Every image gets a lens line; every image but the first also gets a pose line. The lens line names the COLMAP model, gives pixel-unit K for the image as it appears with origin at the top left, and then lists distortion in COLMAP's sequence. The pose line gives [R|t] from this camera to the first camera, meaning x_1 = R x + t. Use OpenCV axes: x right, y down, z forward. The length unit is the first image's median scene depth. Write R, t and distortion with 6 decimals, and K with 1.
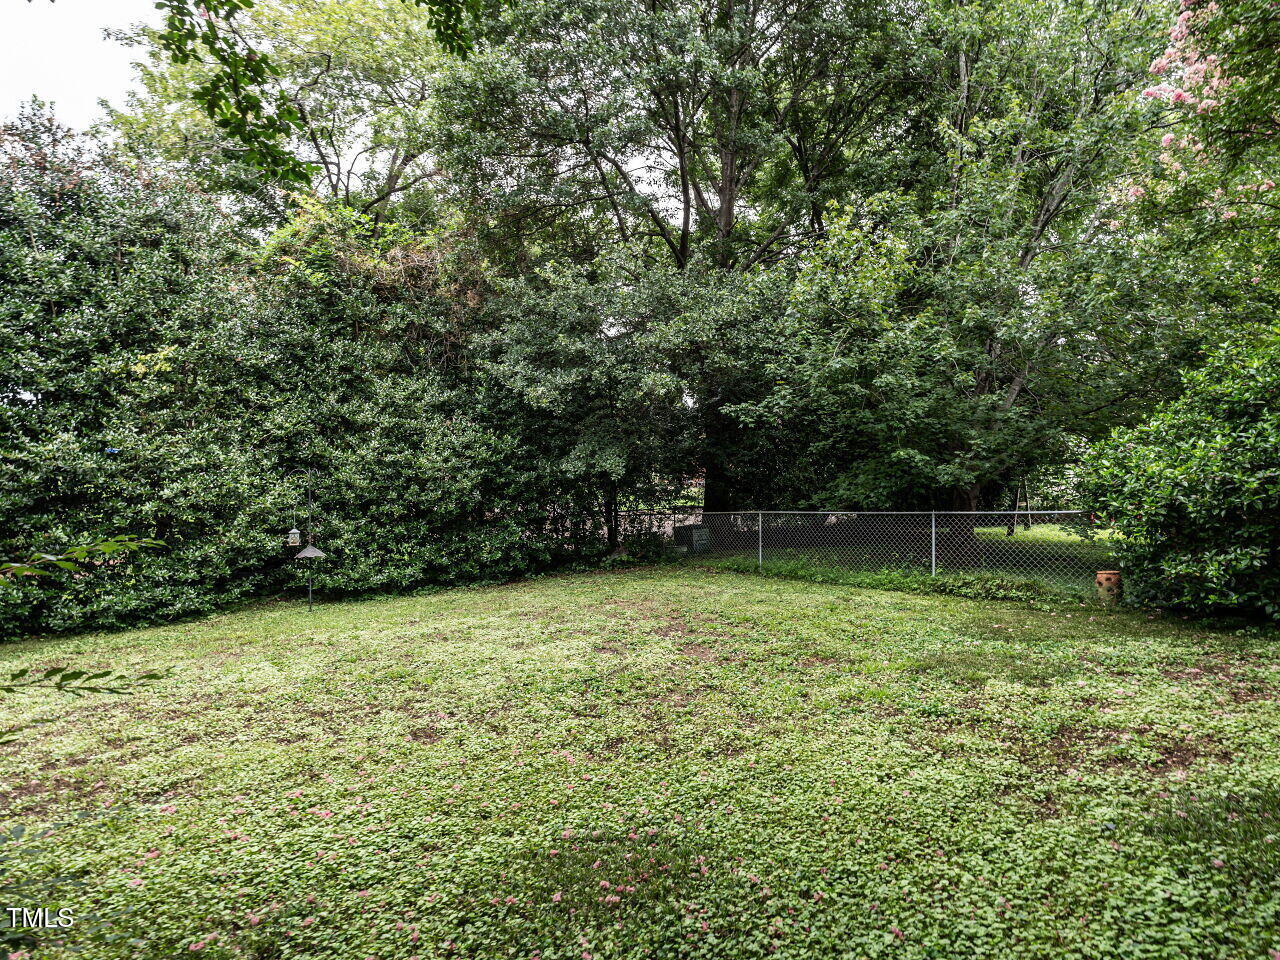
lens RADIAL K [[616.0, 0, 638.9], [0, 616.0, 483.3], [0, 0, 1]] dist [-0.003504, -0.000981]
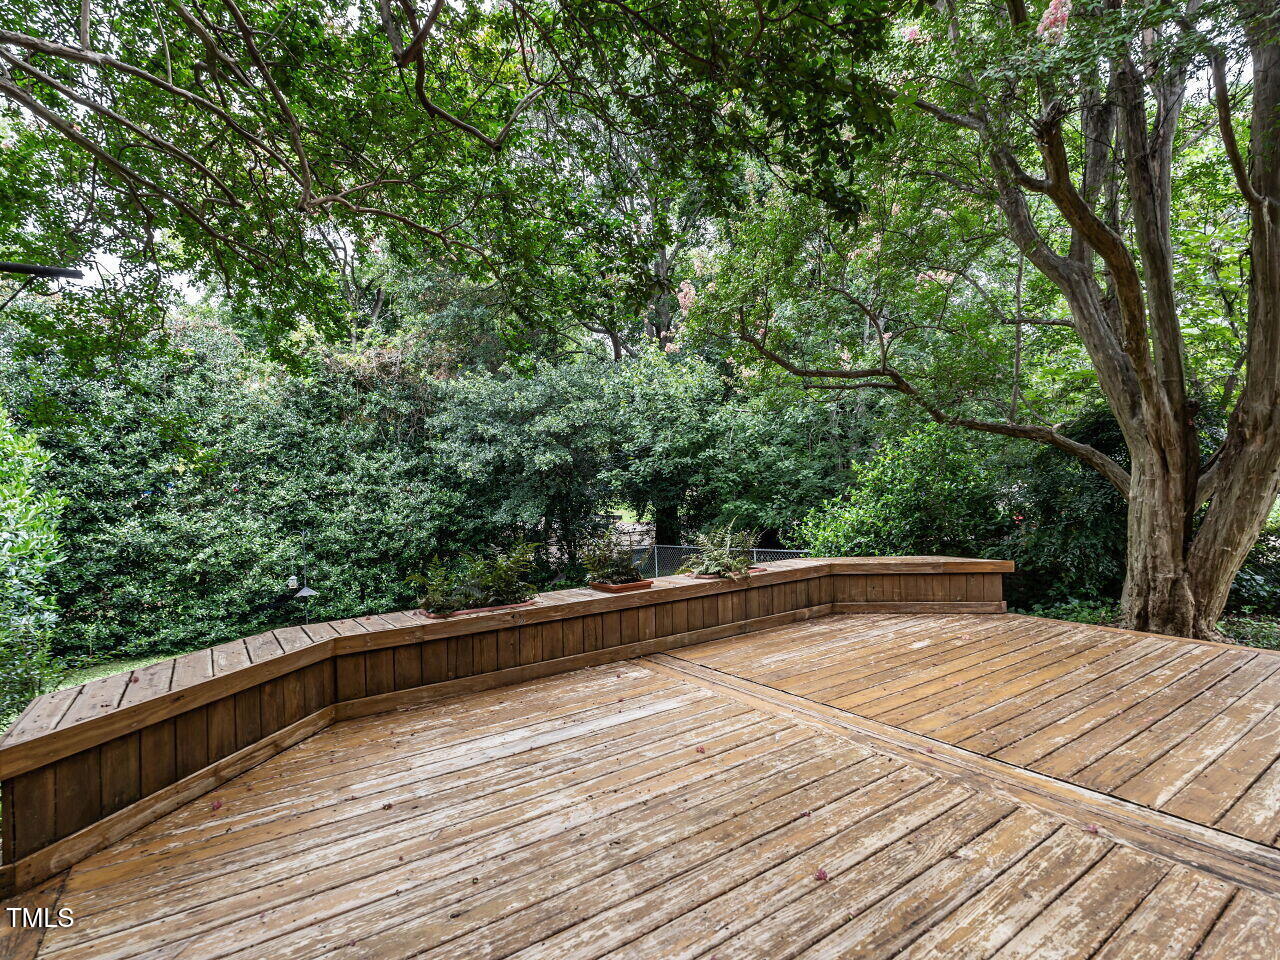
lens RADIAL K [[616.0, 0, 638.9], [0, 616.0, 482.1], [0, 0, 1]] dist [-0.003504, -0.000981]
pose [[0.996942, -0.041812, -0.066014, 0.297812], [0.041463, 0.999118, -0.006656, -0.090344], [0.066234, 0.003898, 0.997796, -0.307851]]
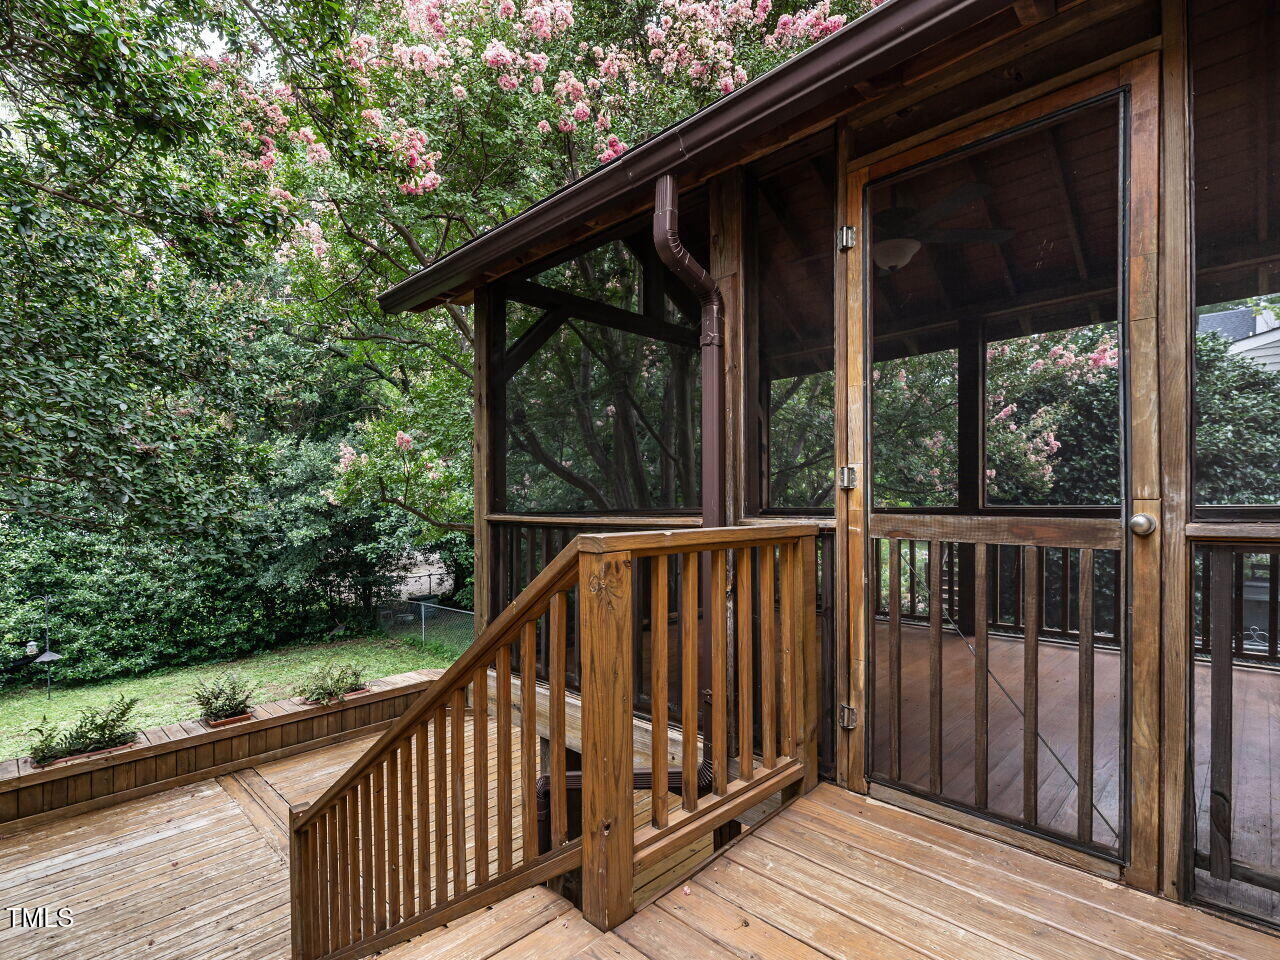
lens RADIAL K [[616.0, 0, 638.4], [0, 616.0, 501.6], [0, 0, 1]] dist [-0.003504, -0.000981]
pose [[0.990619, -0.012023, 0.136121, 0.582836], [0.009377, 0.999755, 0.020060, -0.245649], [-0.136329, -0.018596, 0.990489, -0.523146]]
